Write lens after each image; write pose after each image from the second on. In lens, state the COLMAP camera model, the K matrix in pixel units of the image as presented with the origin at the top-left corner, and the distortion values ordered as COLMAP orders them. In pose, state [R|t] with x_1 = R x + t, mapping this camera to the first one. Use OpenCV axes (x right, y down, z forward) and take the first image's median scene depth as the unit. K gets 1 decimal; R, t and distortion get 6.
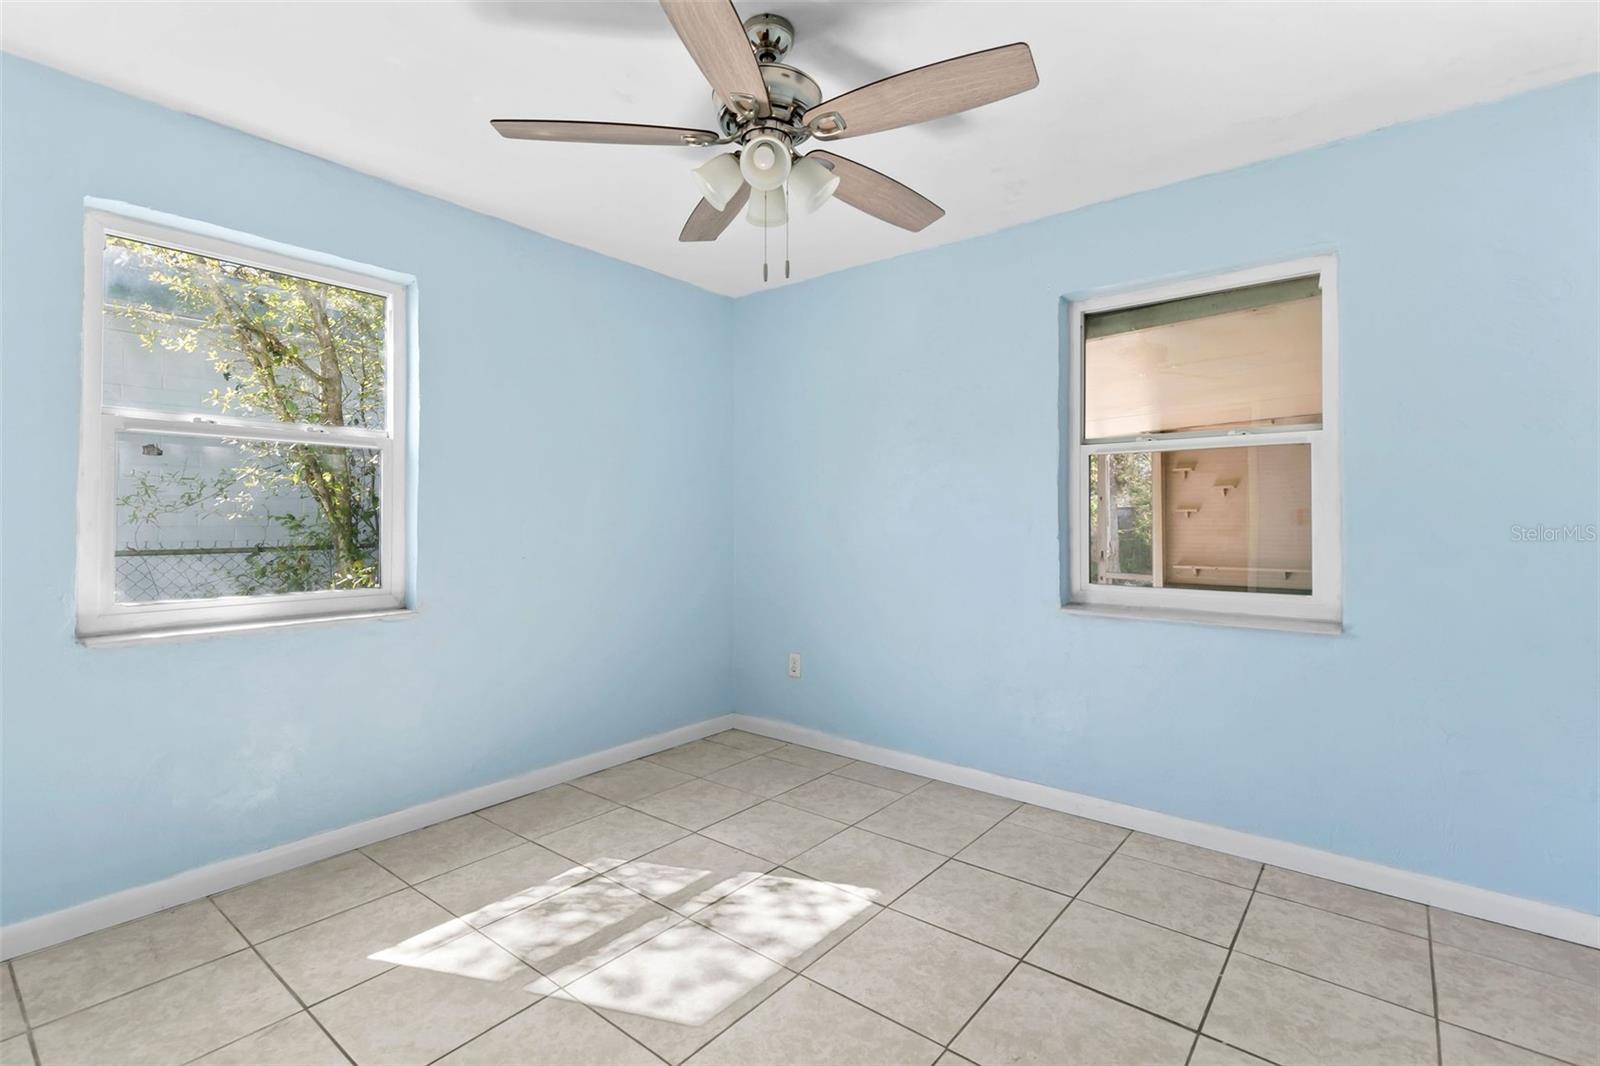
lens RADIAL K [[724.8, 0, 800.2], [0, 724.8, 525.3], [0, 0, 1]] dist [0.012044, -0.001107]
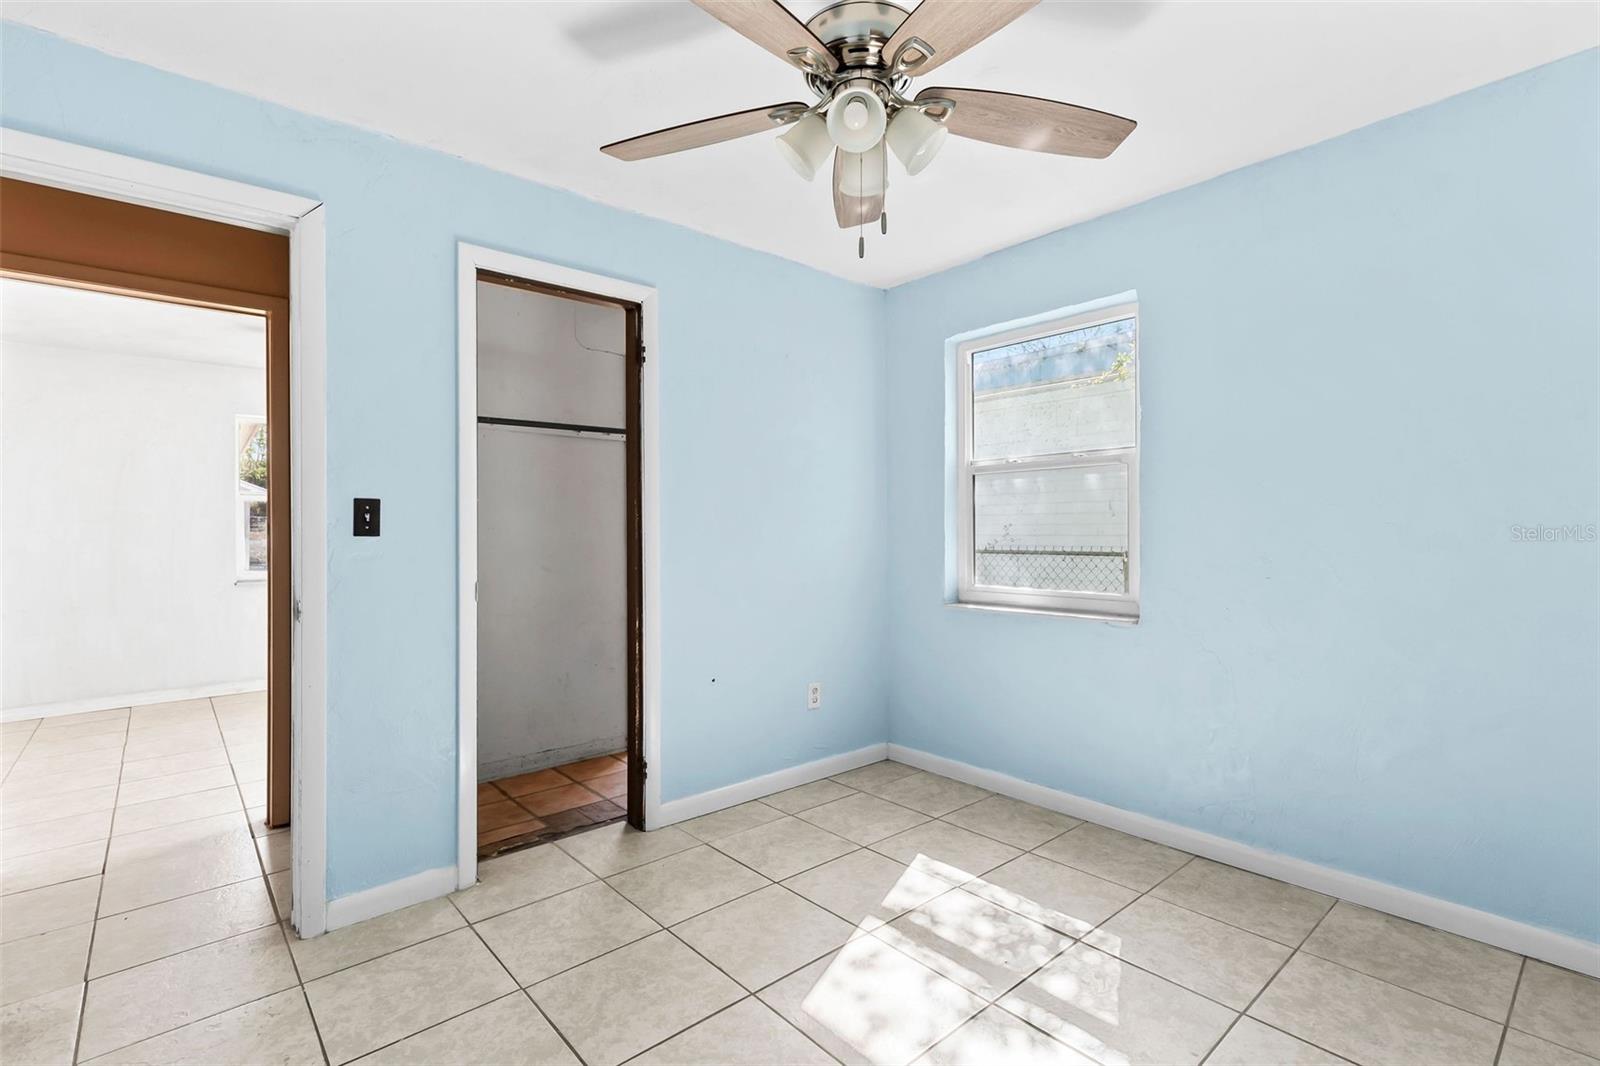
lens RADIAL K [[724.8, 0, 798.3], [0, 724.8, 532.6], [0, 0, 1]] dist [0.012044, -0.001107]
pose [[-0.157991, 0.000448, -0.987440, 0.672209], [-0.002553, 0.999996, 0.000863, -0.003886], [0.987437, 0.002657, -0.157989, 0.859485]]
